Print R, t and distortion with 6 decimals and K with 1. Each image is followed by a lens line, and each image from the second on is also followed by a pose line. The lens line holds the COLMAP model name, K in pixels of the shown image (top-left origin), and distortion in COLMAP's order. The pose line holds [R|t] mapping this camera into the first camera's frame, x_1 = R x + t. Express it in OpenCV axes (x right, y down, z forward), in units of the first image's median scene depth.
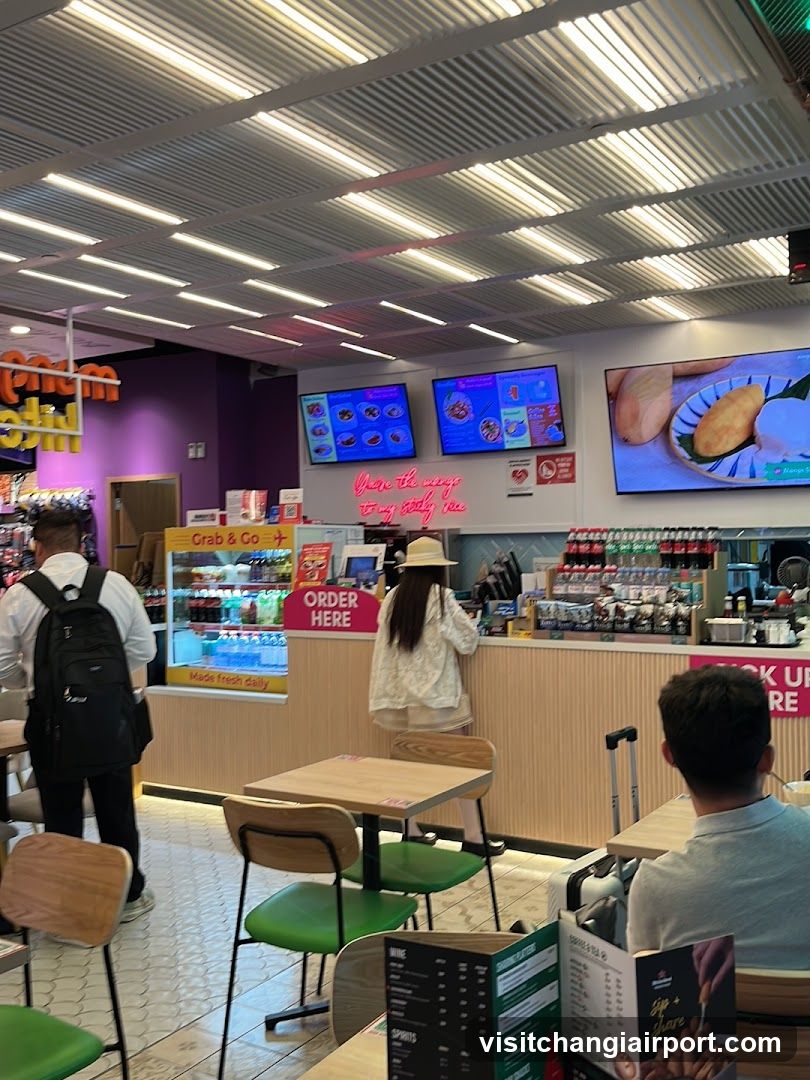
lens RADIAL K [[1079.3, 0, 403.7], [0, 1079.3, 541.9], [0, 0, 1]] dist [0.038643, 0.000000]
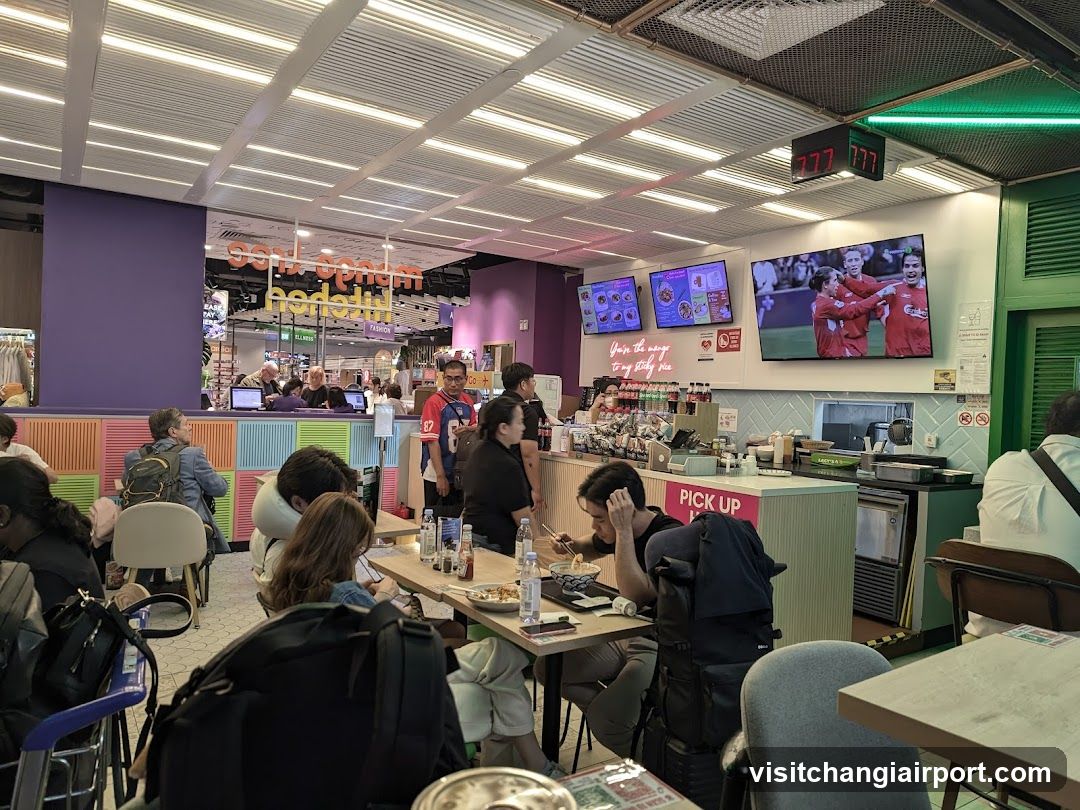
lens RADIAL K [[742.3, 0, 542.9], [0, 742.3, 410.7], [0, 0, 1]] dist [0.032013, 0.000466]
pose [[0.908203, 0.060386, -0.414151, 0.362052], [-0.051954, 0.998149, 0.031607, 0.000809], [0.415294, -0.007189, 0.909659, 0.101719]]
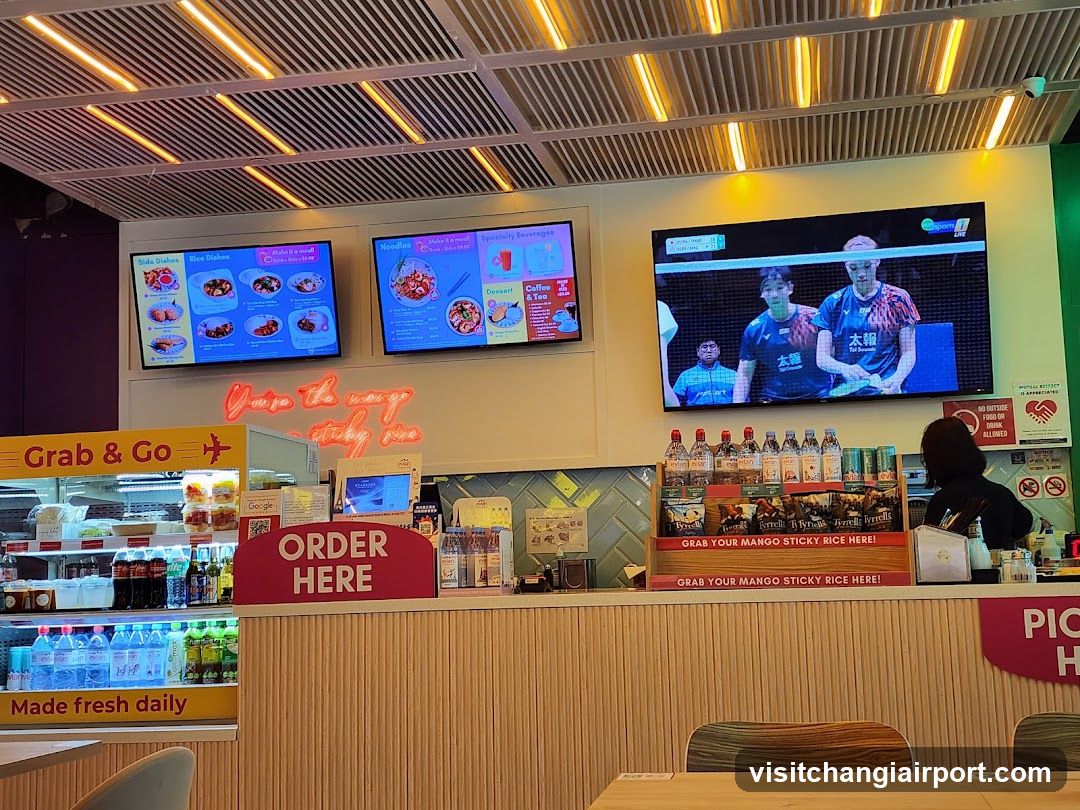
lens RADIAL K [[1397.4, 0, 575.9], [0, 1397.4, 401.5], [0, 0, 1]] dist [0.107861, 0.000000]
pose [[0.925259, 0.028682, 0.378249, -0.211515], [0.017666, 0.992797, -0.118496, 0.061198], [-0.378923, 0.116322, 0.918088, 0.219042]]
